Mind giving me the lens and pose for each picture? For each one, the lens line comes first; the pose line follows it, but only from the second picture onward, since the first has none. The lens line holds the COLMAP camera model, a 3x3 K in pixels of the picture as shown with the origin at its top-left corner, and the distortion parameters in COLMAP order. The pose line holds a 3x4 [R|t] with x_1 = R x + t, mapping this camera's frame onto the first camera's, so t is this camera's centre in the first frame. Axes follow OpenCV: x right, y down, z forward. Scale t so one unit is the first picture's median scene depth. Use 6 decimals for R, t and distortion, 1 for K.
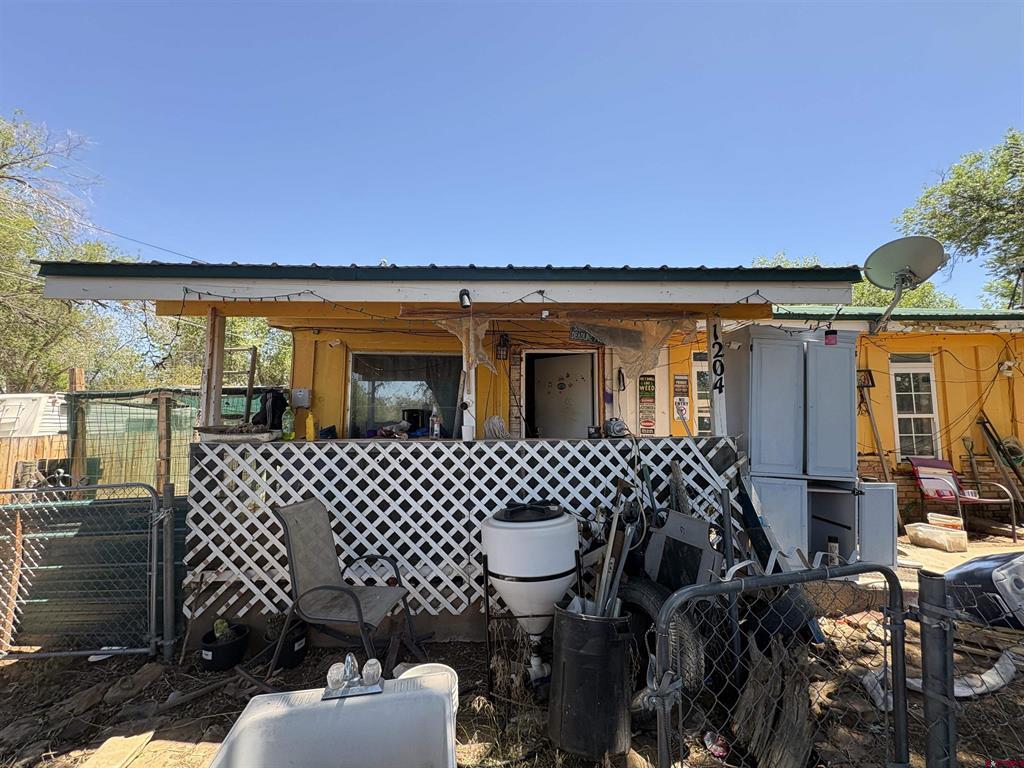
lens RADIAL K [[408.3, 0, 511.0], [0, 408.3, 383.8], [0, 0, 1]] dist [-0.000166, 0.000343]
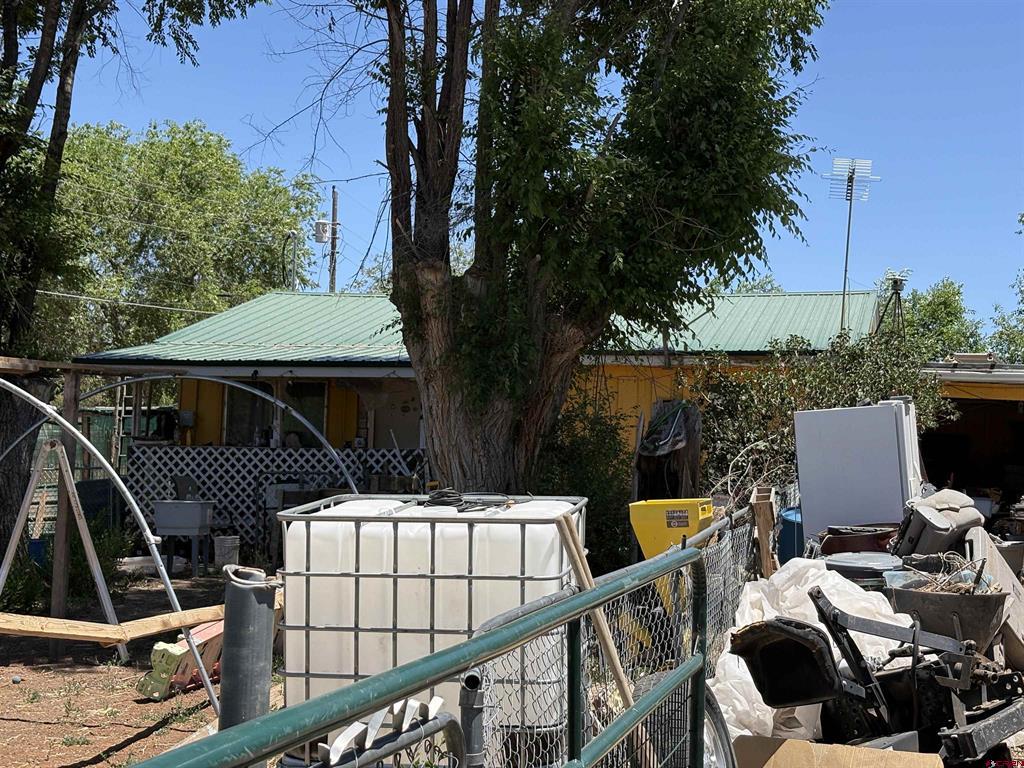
lens RADIAL K [[1614.7, 0, 512.0], [0, 1614.7, 384.0], [0, 0, 1]] dist [0.229767, -1.010077]
pose [[0.957348, 0.010417, -0.288750, 2.850570], [-0.002961, 0.999651, 0.026246, -0.312463], [0.288923, -0.024271, 0.957045, -5.275523]]
